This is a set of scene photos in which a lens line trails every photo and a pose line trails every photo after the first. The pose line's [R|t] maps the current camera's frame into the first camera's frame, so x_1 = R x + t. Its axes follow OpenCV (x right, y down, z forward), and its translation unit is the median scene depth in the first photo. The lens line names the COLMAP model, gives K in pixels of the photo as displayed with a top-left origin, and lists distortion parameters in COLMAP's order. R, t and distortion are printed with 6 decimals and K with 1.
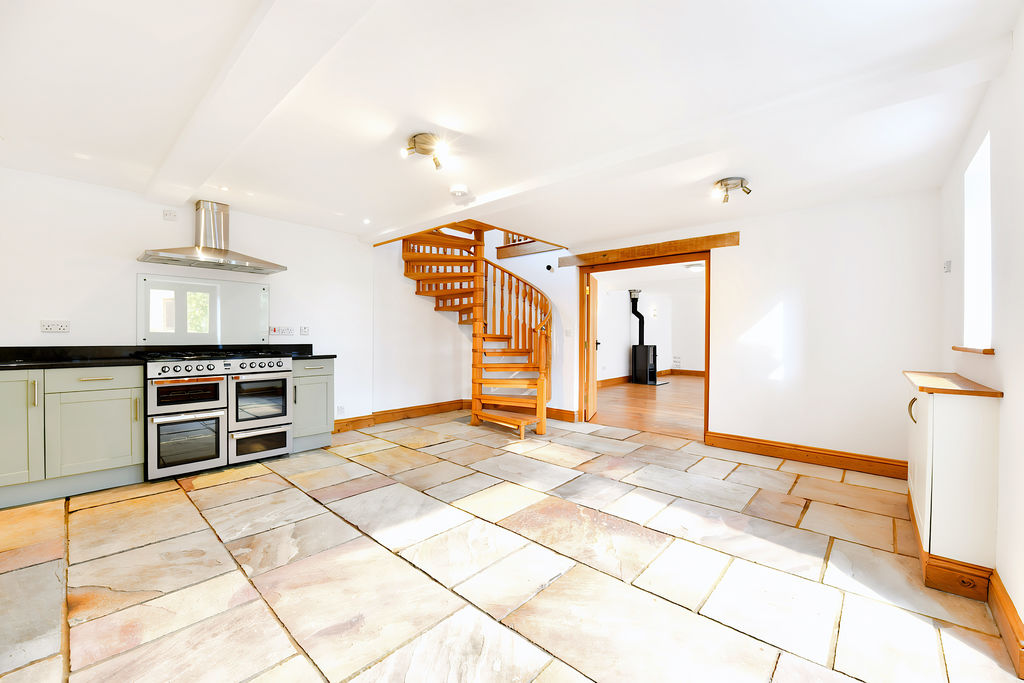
lens RADIAL K [[409.3, 0, 515.5], [0, 409.3, 338.9], [0, 0, 1]] dist [-0.019152, -0.000305]
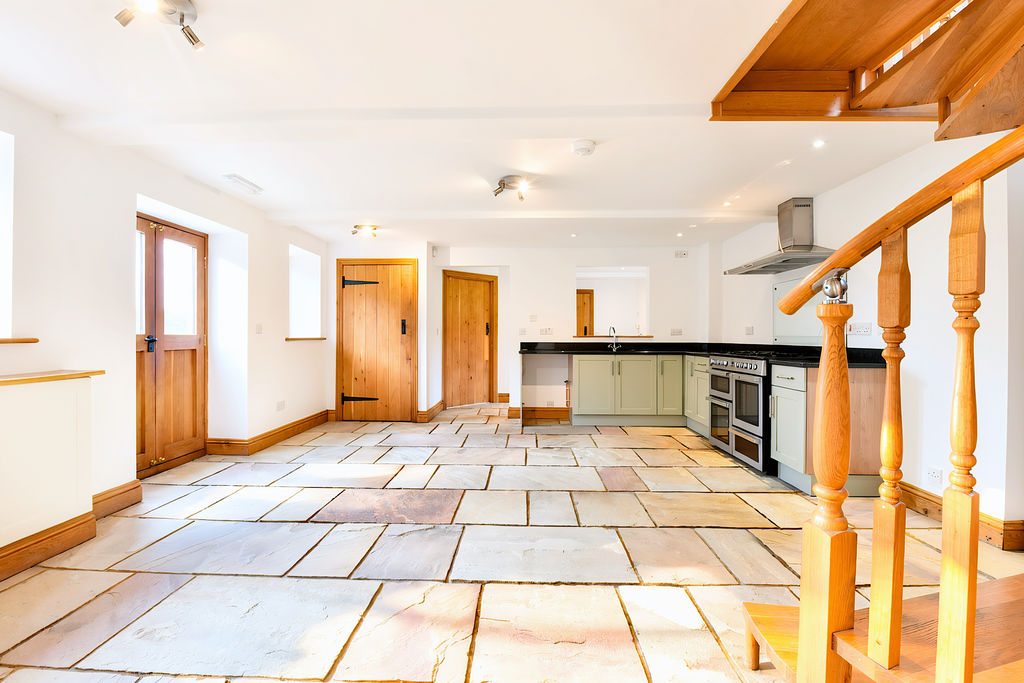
lens RADIAL K [[432.7, 0, 515.0], [0, 432.7, 339.6], [0, 0, 1]] dist [-0.011479, -0.000111]
pose [[-0.766025, -0.003226, -0.642803, 0.434009], [-0.011017, 0.999906, 0.008110, -0.000698], [0.642717, 0.013295, -0.765989, 1.364186]]
